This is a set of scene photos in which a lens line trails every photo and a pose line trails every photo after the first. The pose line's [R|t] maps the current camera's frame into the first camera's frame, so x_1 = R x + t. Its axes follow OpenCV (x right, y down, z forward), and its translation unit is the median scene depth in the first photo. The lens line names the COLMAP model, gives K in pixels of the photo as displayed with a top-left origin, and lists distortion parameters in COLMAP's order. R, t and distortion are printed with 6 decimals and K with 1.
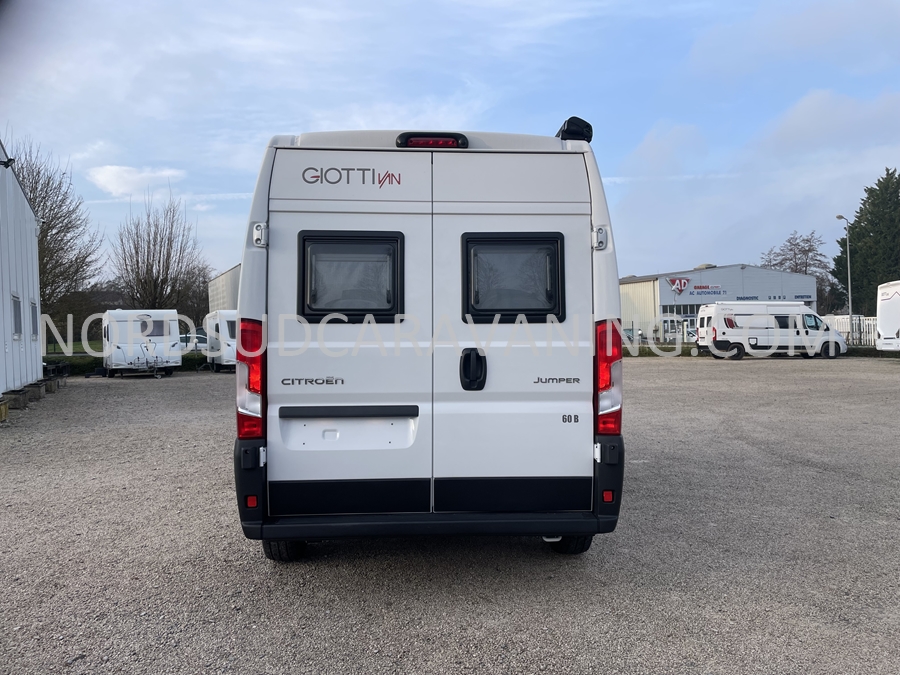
lens RADIAL K [[672.8, 0, 454.6], [0, 672.8, 330.1], [0, 0, 1]] dist [0.104199, -0.136016]
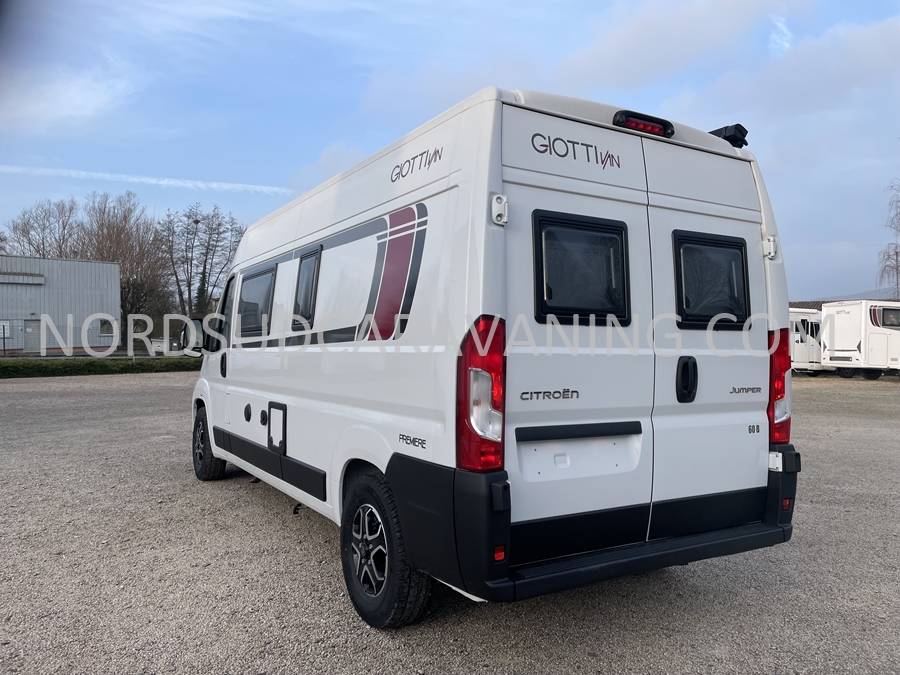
lens RADIAL K [[672.8, 0, 454.6], [0, 672.8, 330.1], [0, 0, 1]] dist [0.104199, -0.136016]
pose [[0.883364, 0.025888, 0.467973, -0.679894], [-0.018808, 0.999627, -0.019796, 0.015455], [-0.468311, 0.008686, 0.883521, 0.328064]]
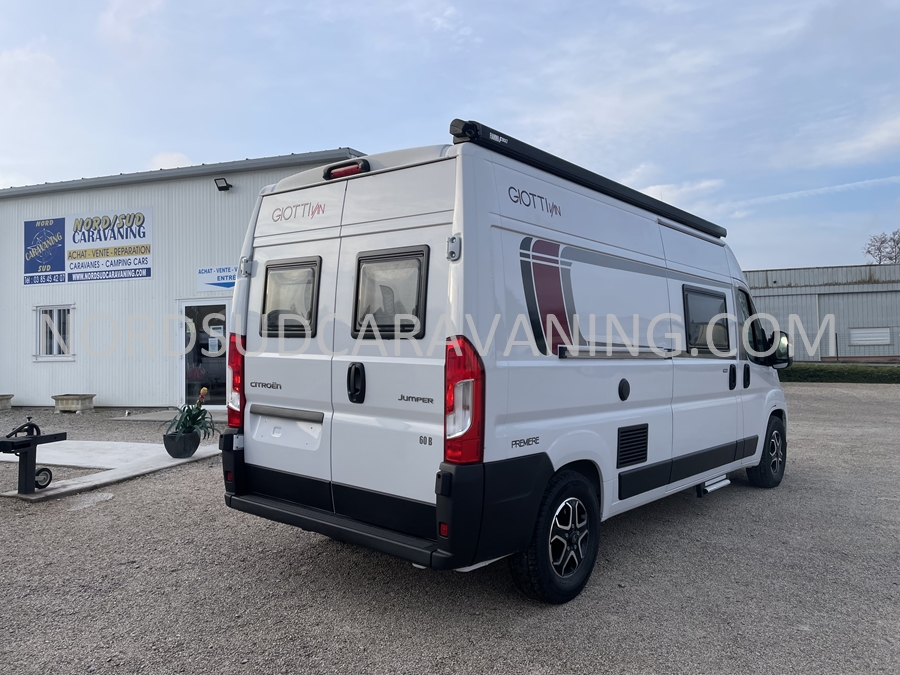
lens RADIAL K [[672.8, 0, 454.6], [0, 672.8, 330.1], [0, 0, 1]] dist [0.104199, -0.136016]
pose [[0.730363, 0.002663, -0.683054, 0.847201], [-0.011151, 0.999906, -0.008025, -0.016622], [0.682968, 0.013478, 0.730324, 0.336676]]
